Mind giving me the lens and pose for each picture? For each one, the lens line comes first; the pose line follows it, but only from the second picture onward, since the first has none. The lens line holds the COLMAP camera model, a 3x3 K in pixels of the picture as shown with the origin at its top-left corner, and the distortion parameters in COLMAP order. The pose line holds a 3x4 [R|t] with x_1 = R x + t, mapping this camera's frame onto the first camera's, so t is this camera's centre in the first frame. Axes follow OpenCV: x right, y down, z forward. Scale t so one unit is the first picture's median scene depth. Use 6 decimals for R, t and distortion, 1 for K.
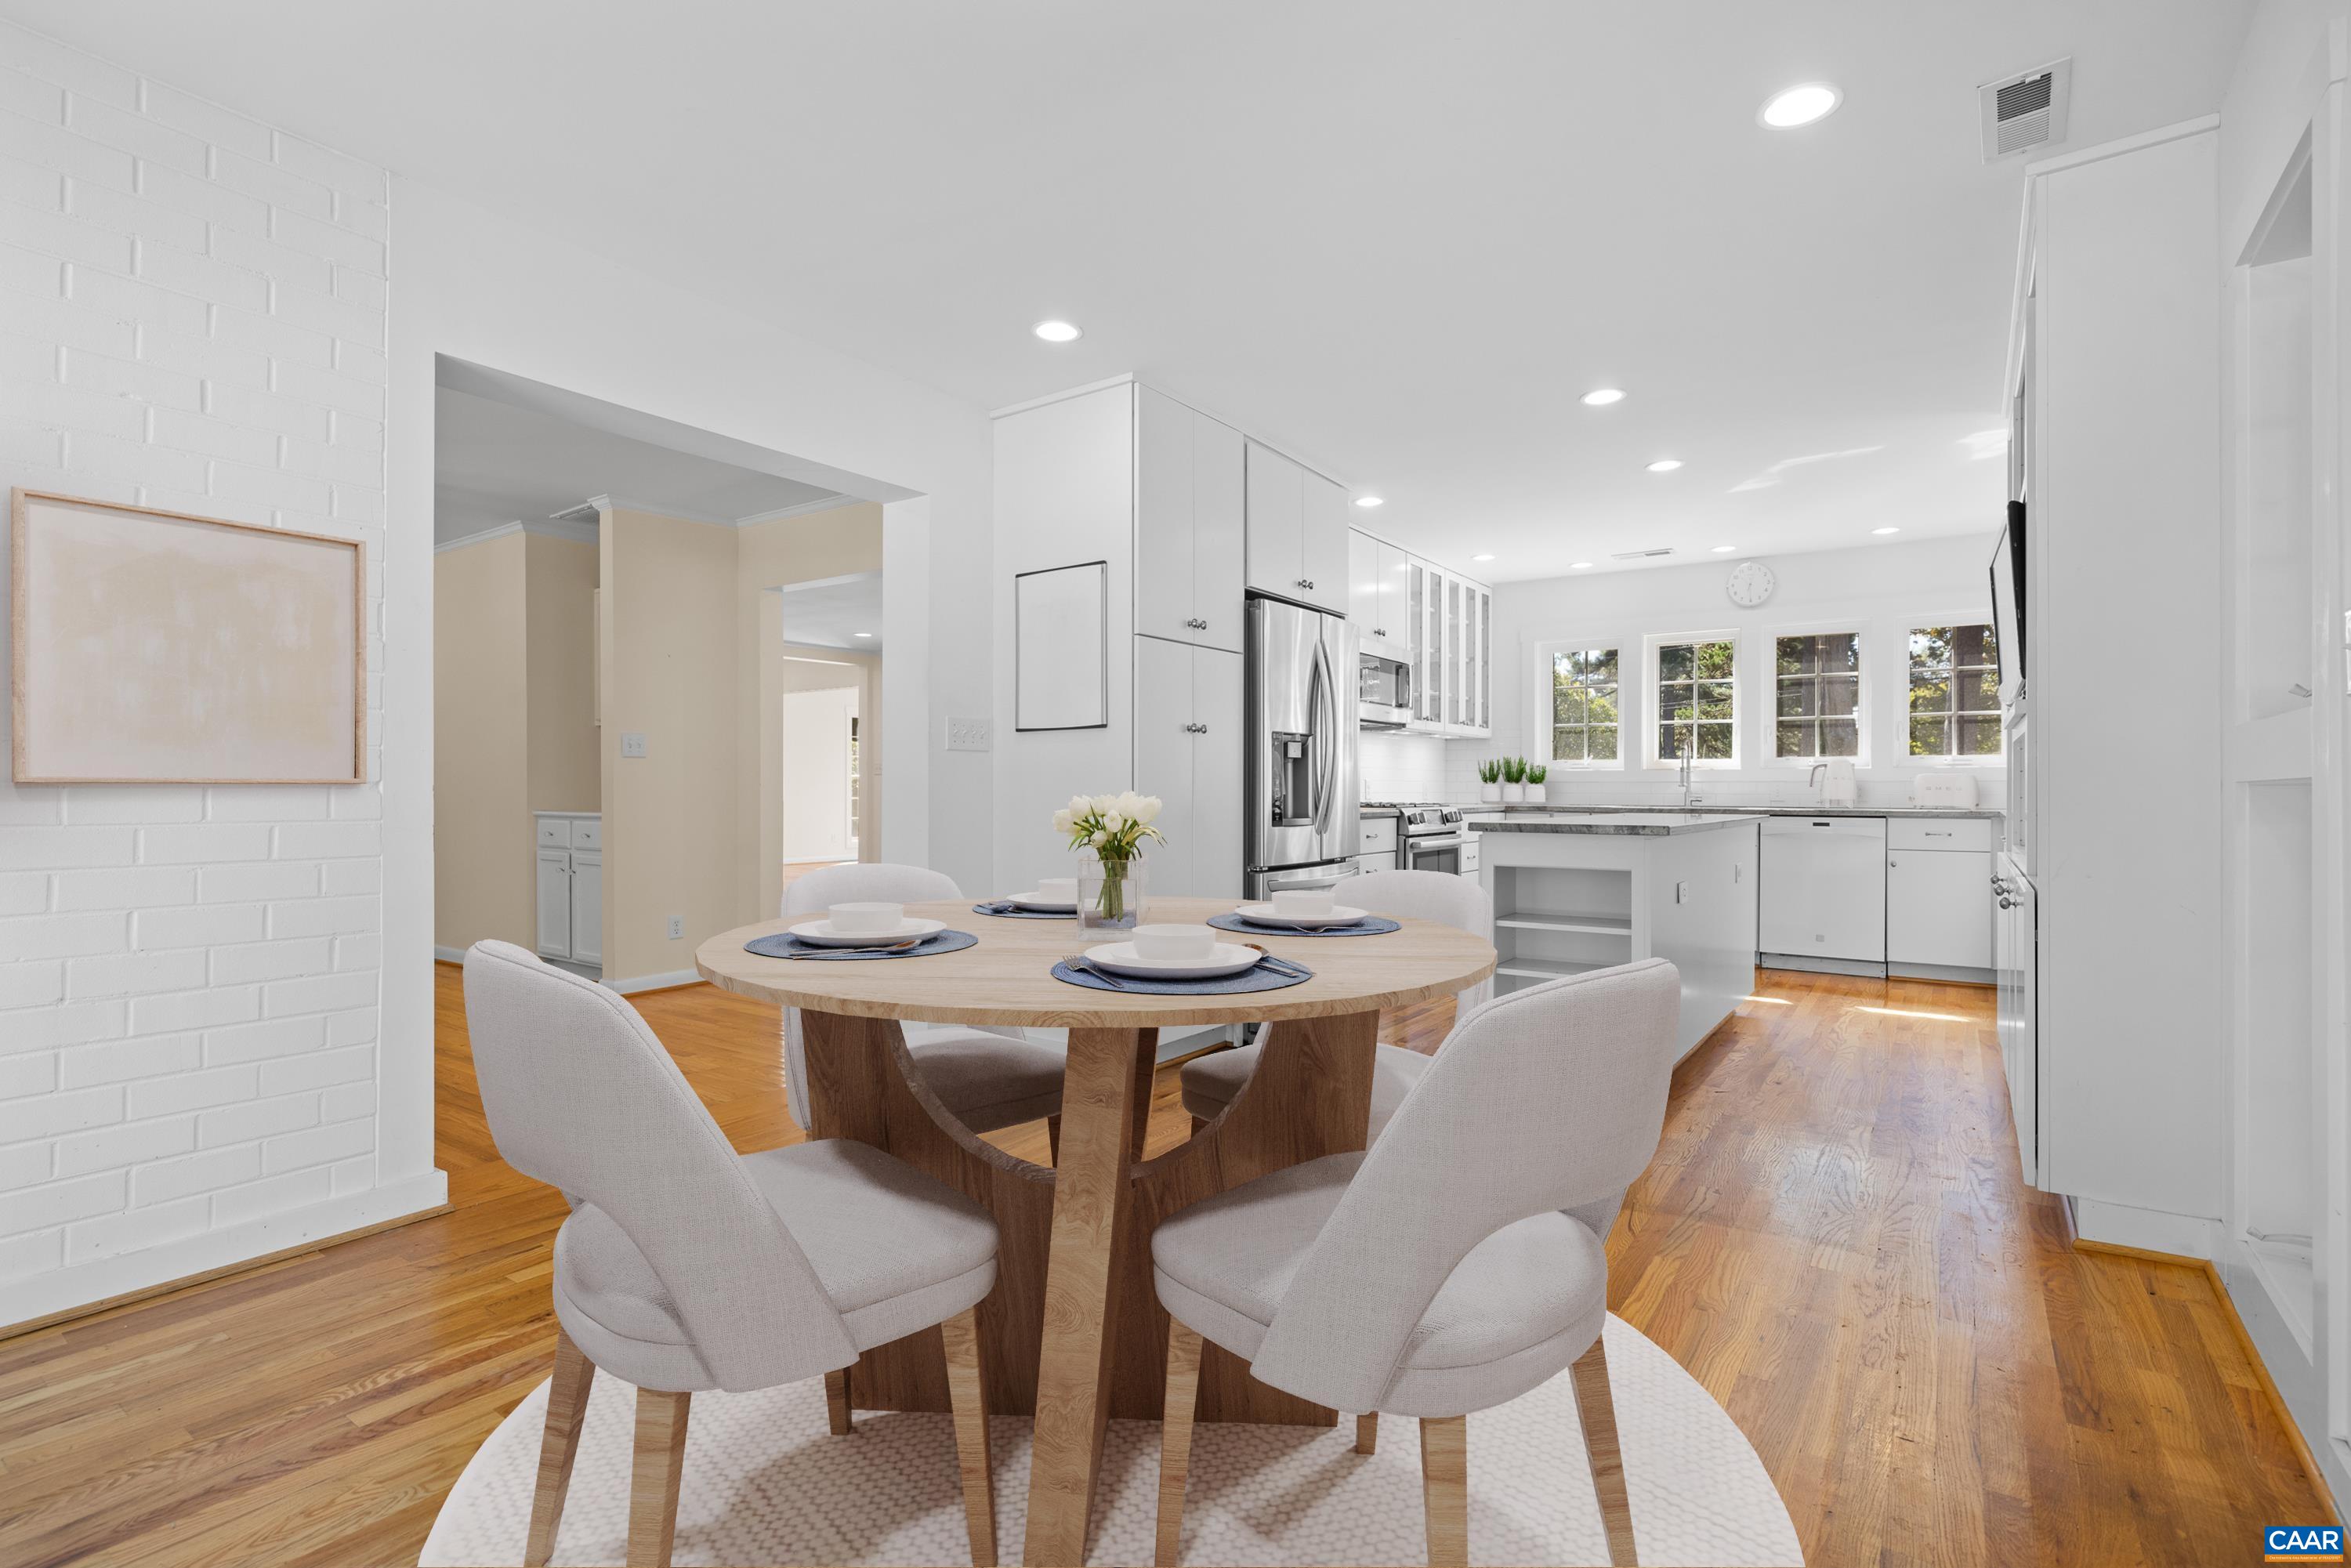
lens RADIAL K [[1131.8, 0, 1172.8], [0, 1131.8, 792.3], [0, 0, 1]] dist [0.000894, 0.000334]
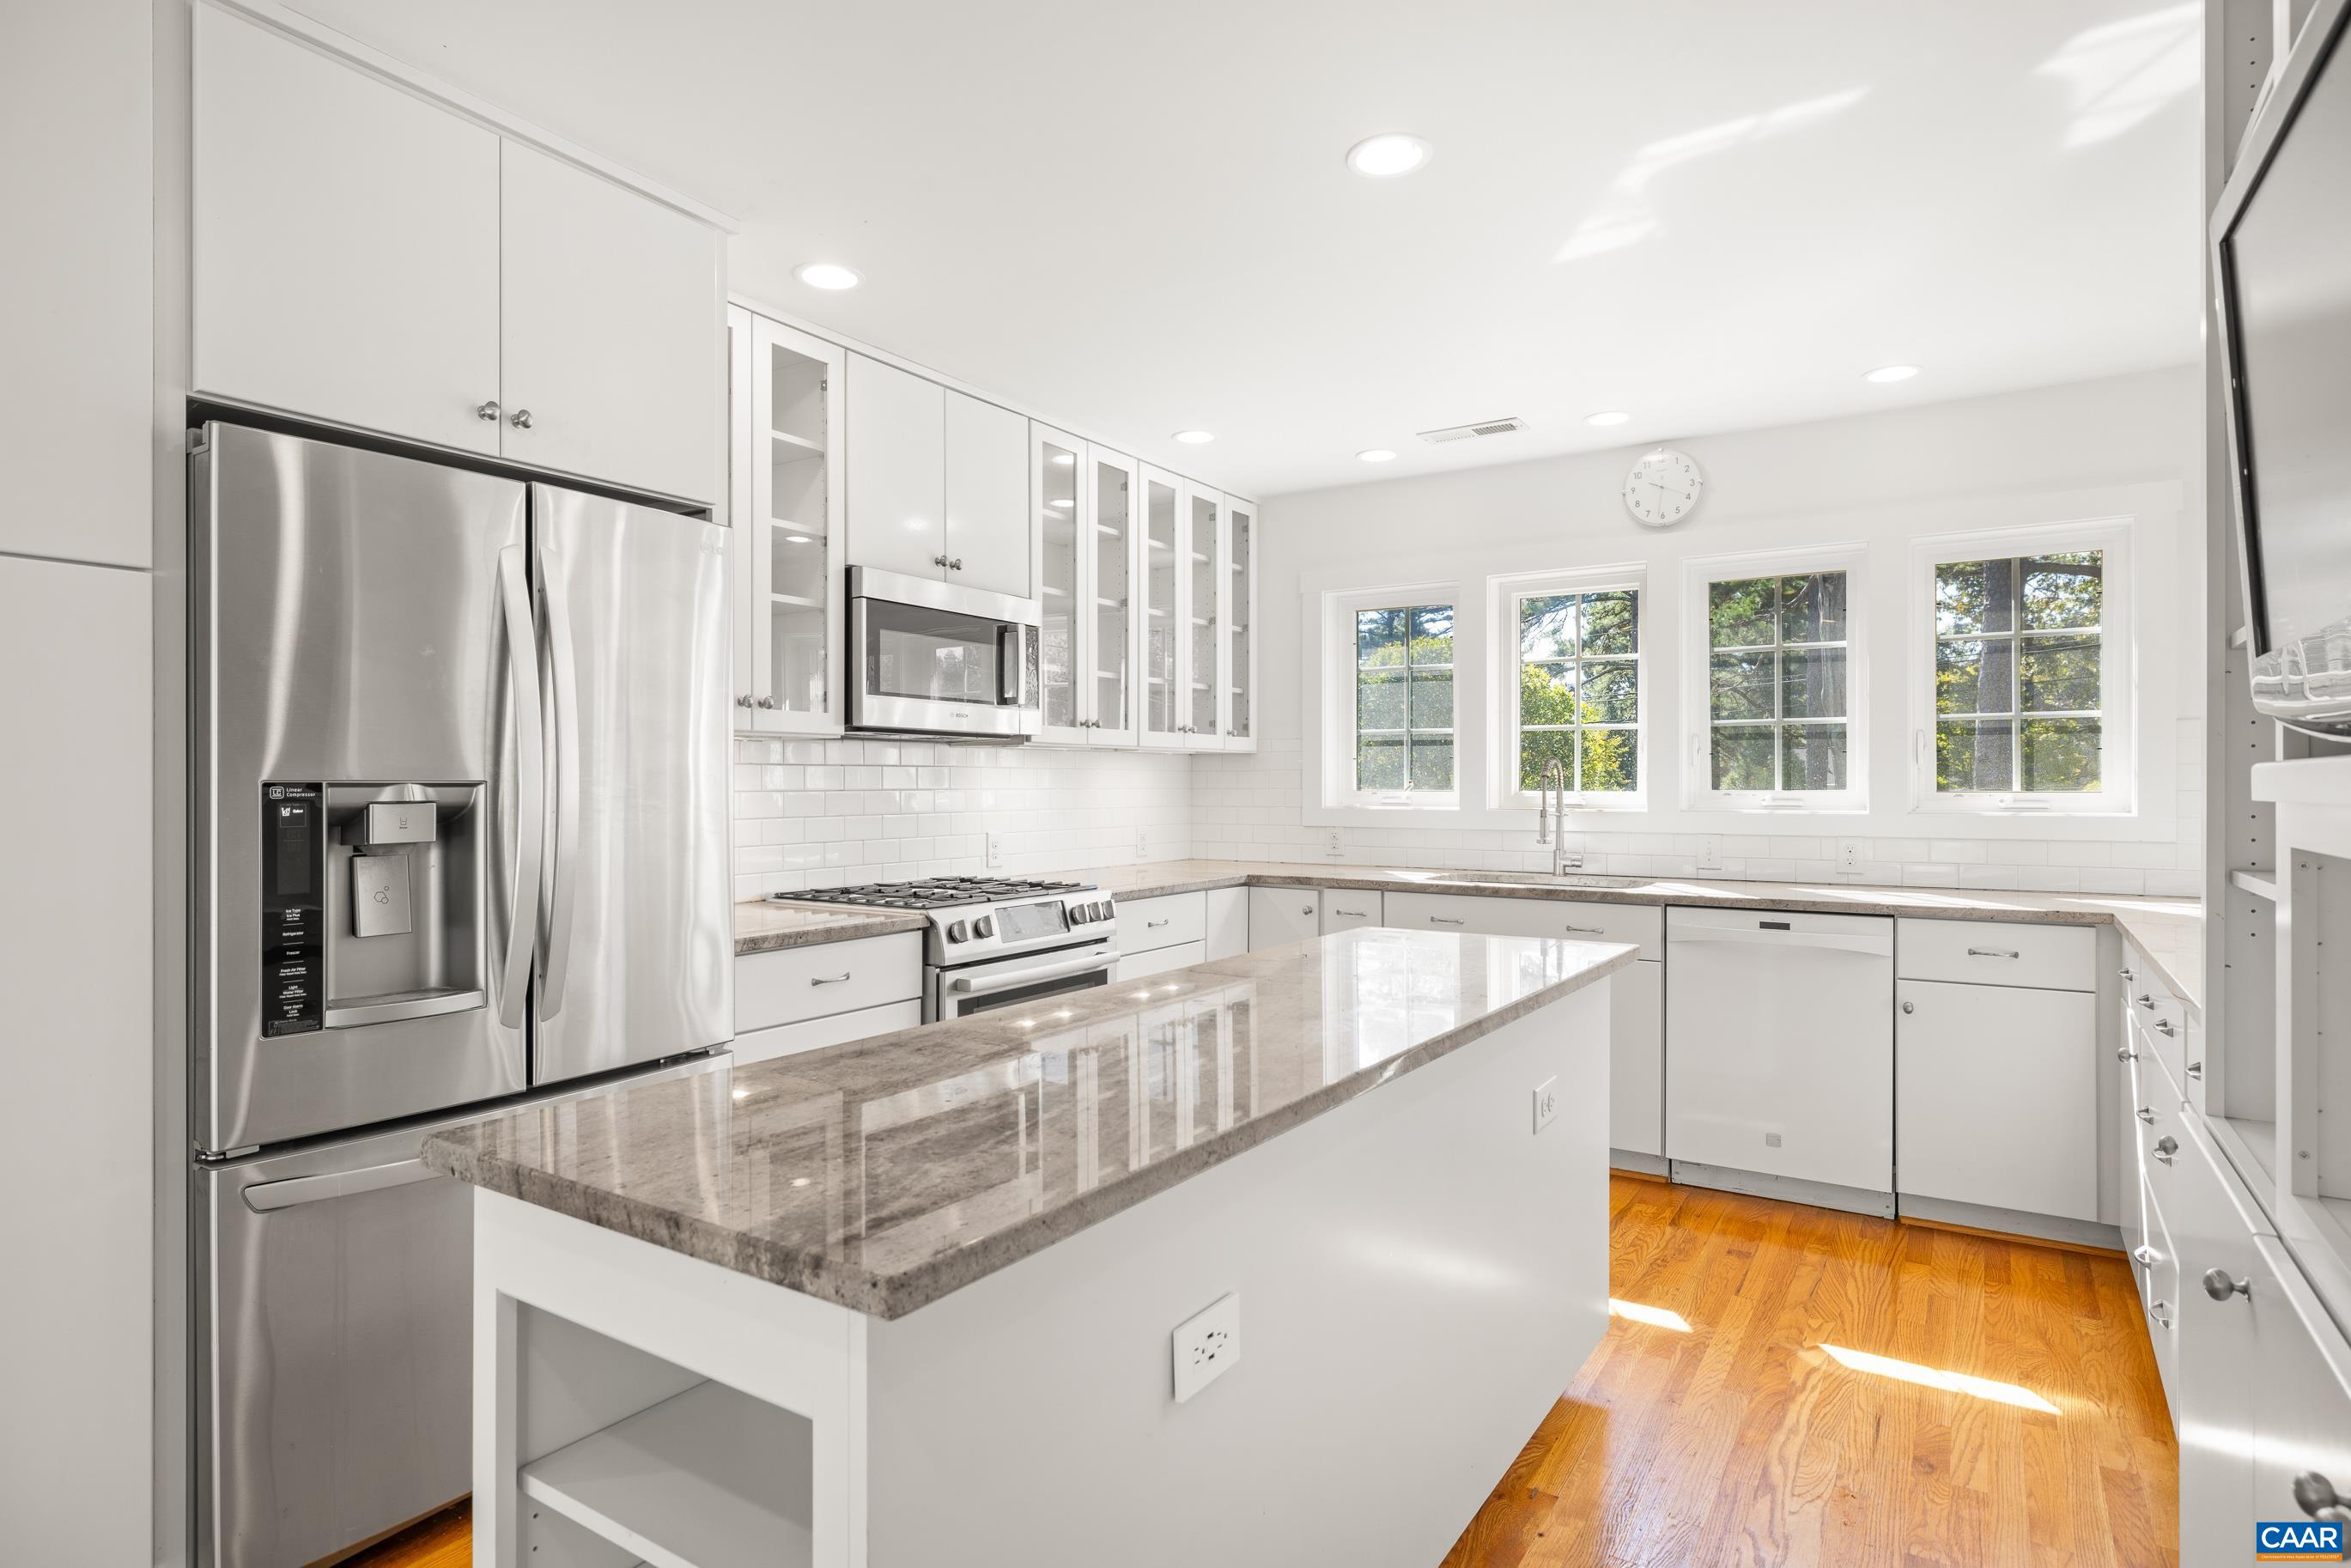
lens RADIAL K [[1241.8, 0, 1181.5], [0, 1241.8, 782.5], [0, 0, 1]] dist [-0.004753, -0.001413]
pose [[0.999513, -0.001457, 0.031179, 0.253421], [0.001535, 0.999996, -0.002453, -0.035025], [-0.031175, 0.002500, 0.999511, 0.391496]]
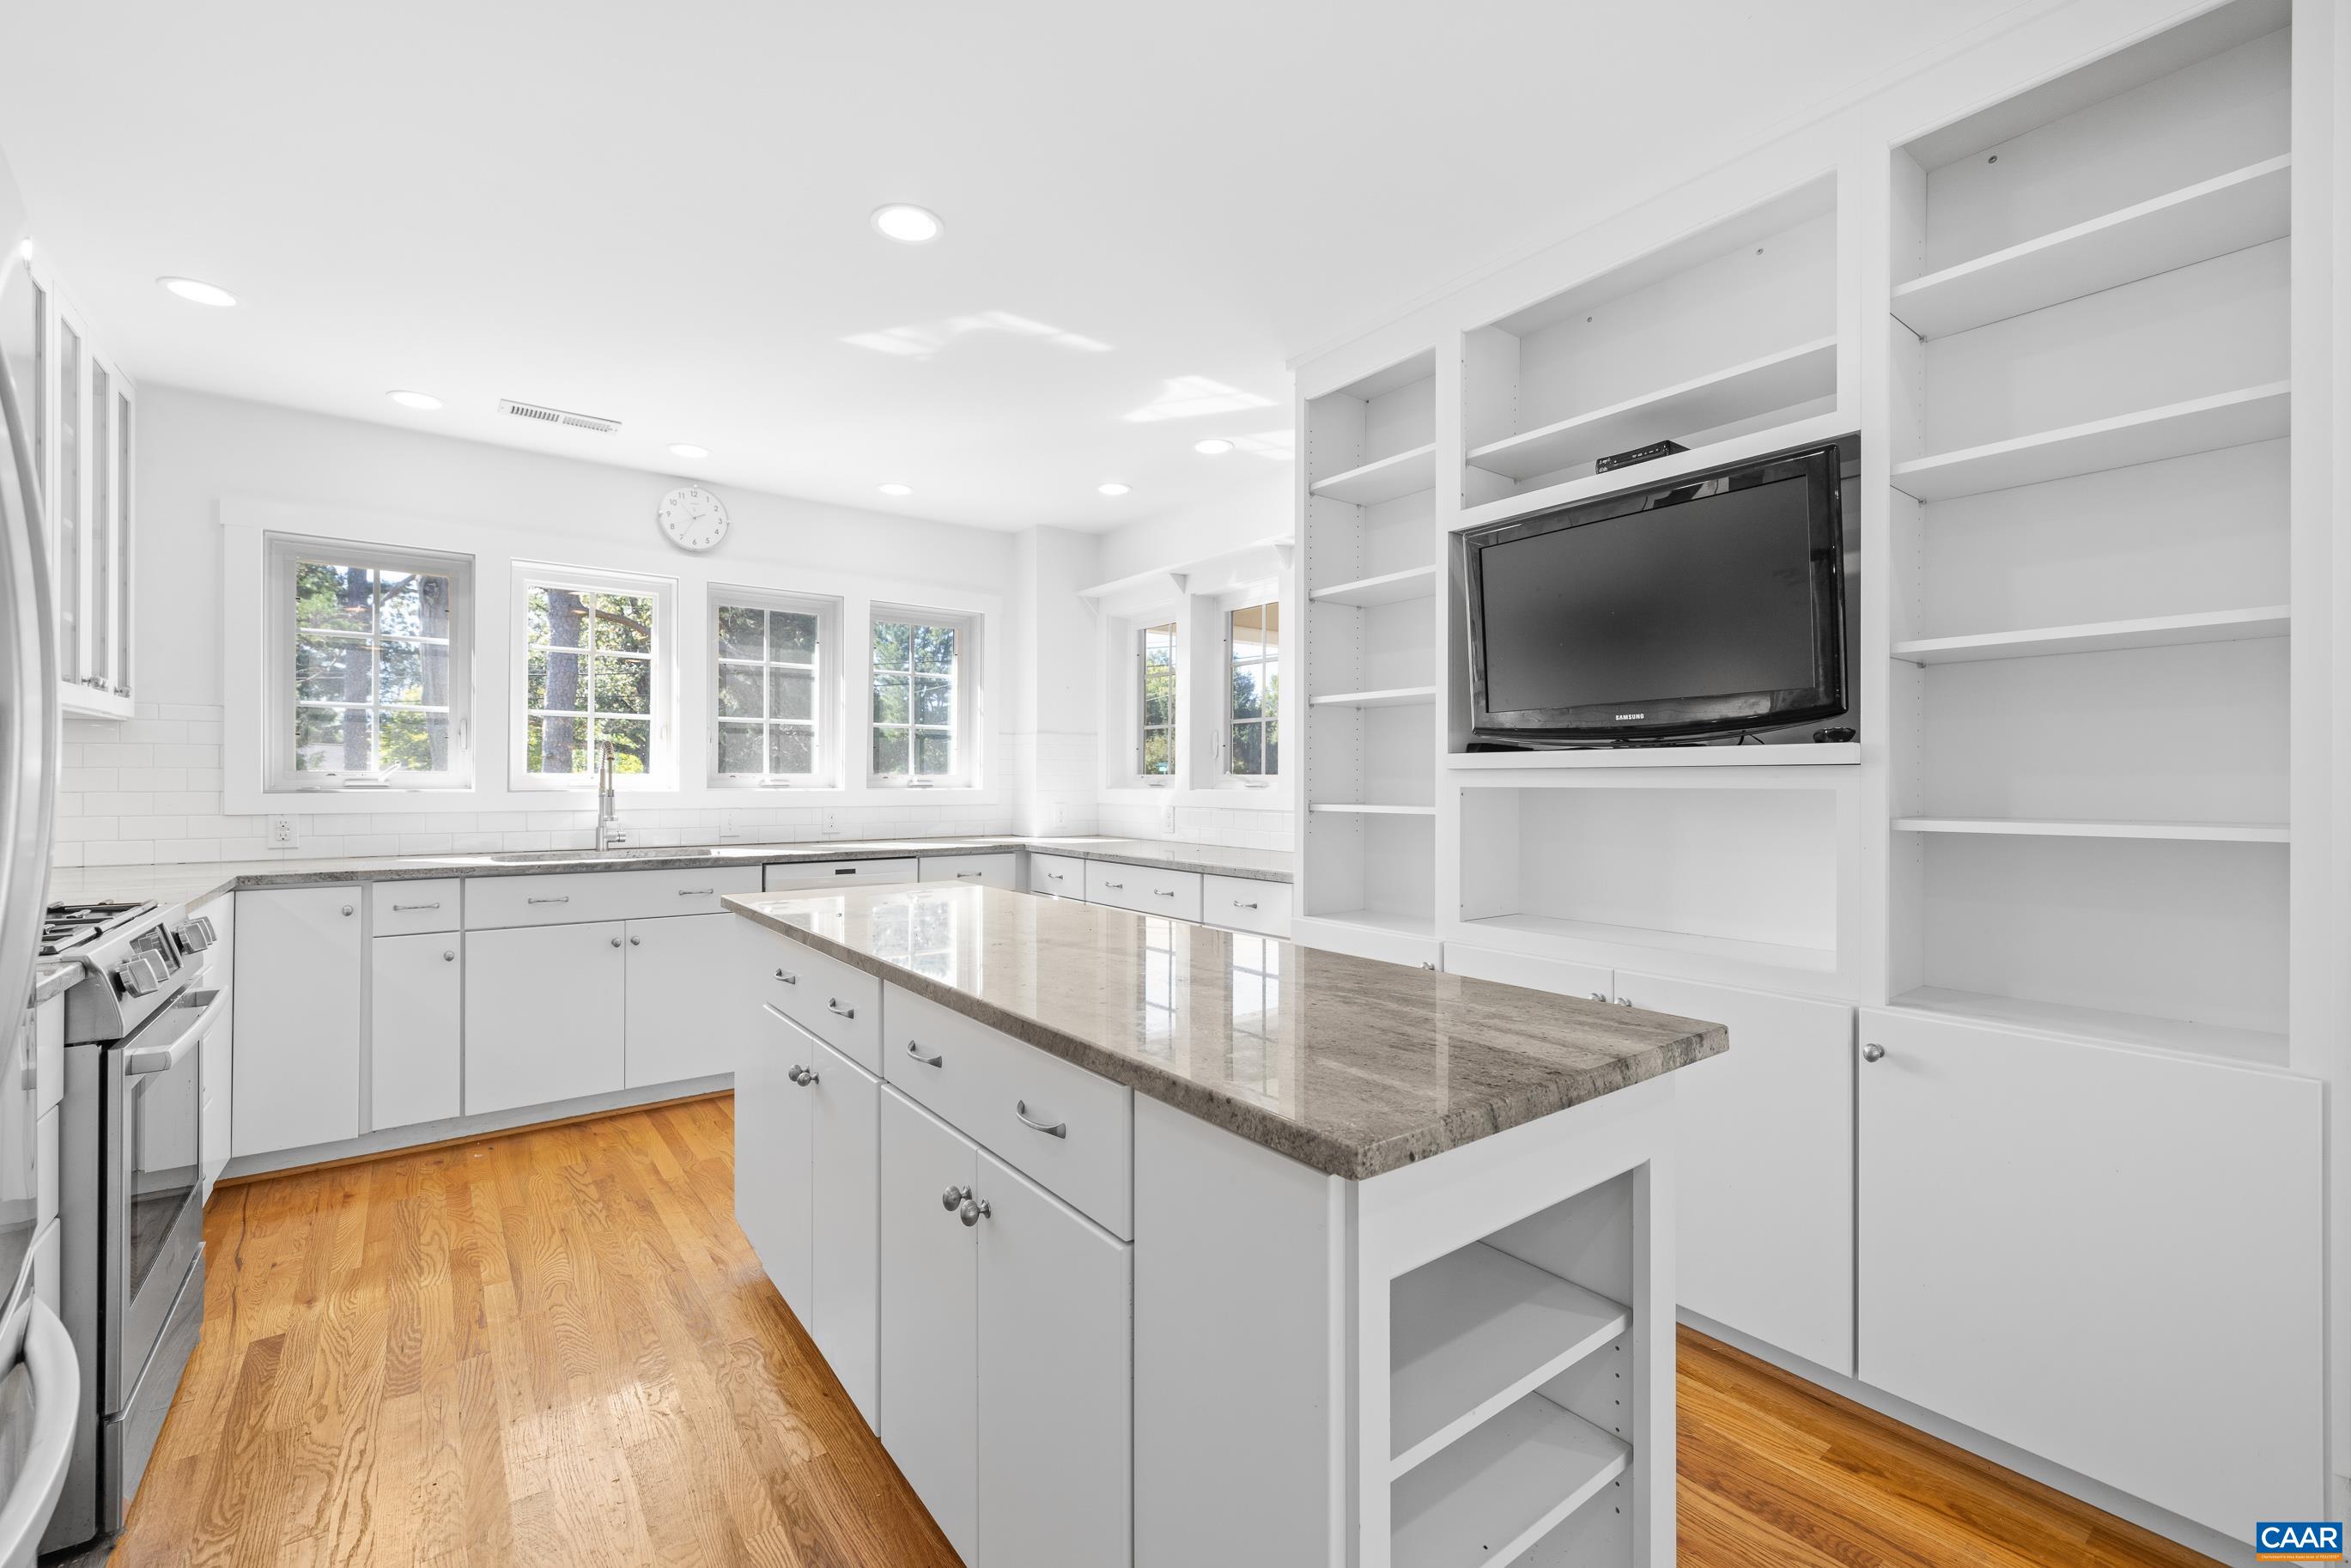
lens RADIAL K [[992.8, 0, 1174.0], [0, 992.8, 778.7], [0, 0, 1]] dist [-0.000300, -0.000175]
pose [[0.305721, 0.000648, 0.952121, 0.033716], [-0.002653, 0.999996, 0.000171, -0.029370], [-0.952117, -0.002578, 0.305722, 0.553932]]
